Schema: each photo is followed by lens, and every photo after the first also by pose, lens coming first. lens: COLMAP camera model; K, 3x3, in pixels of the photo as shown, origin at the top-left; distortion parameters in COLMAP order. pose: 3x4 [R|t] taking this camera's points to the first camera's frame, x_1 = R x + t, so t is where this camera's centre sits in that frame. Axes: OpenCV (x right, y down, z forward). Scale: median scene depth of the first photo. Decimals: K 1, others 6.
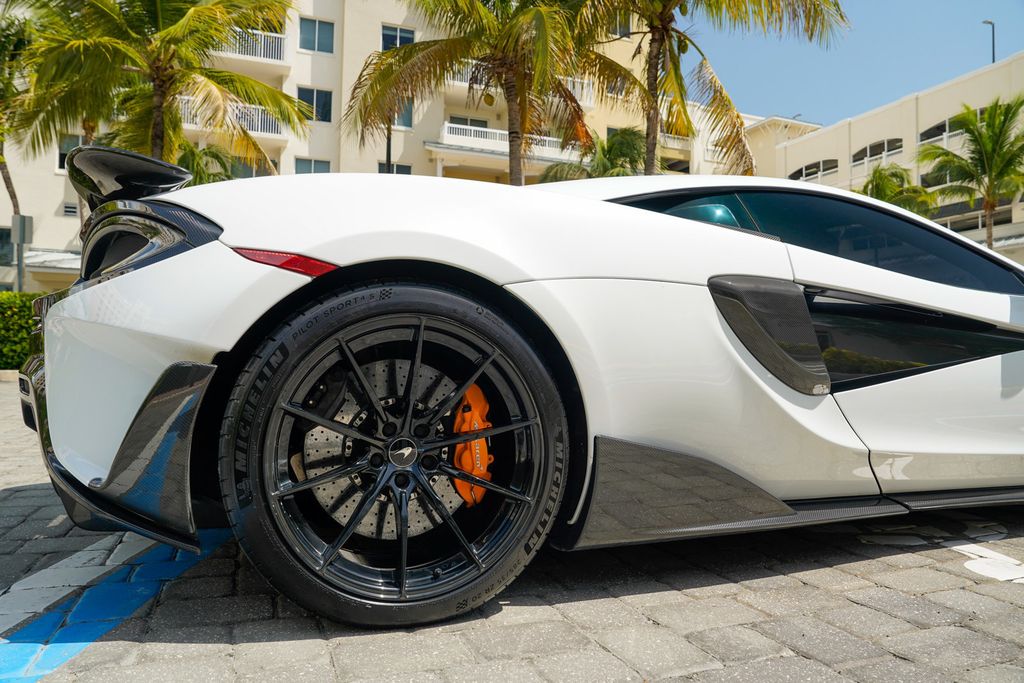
lens RADIAL K [[699.8, 0, 512.0], [0, 699.8, 341.5], [0, 0, 1]] dist [-0.107620, 0.080408]
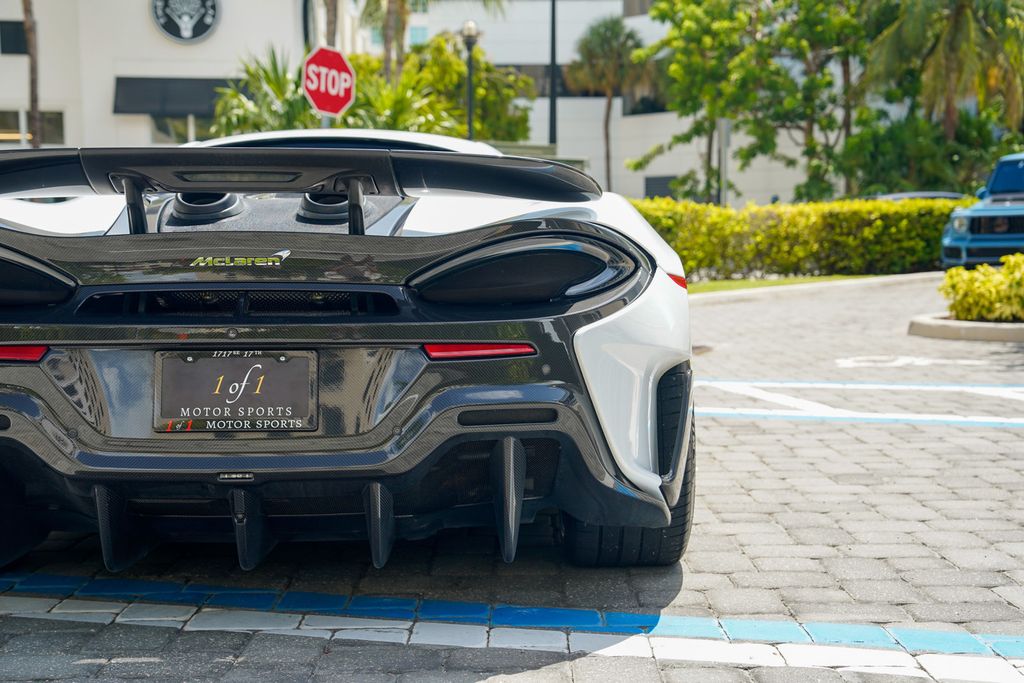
lens RADIAL K [[1448.1, 0, 514.8], [0, 1448.1, 354.2], [0, 0, 1]] dist [0.145153, 0.023119]
pose [[0.341816, -0.079841, 0.936369, -2.331788], [-0.022885, 0.995382, 0.093227, -0.182908], [-0.939488, -0.053296, 0.338410, 0.306678]]
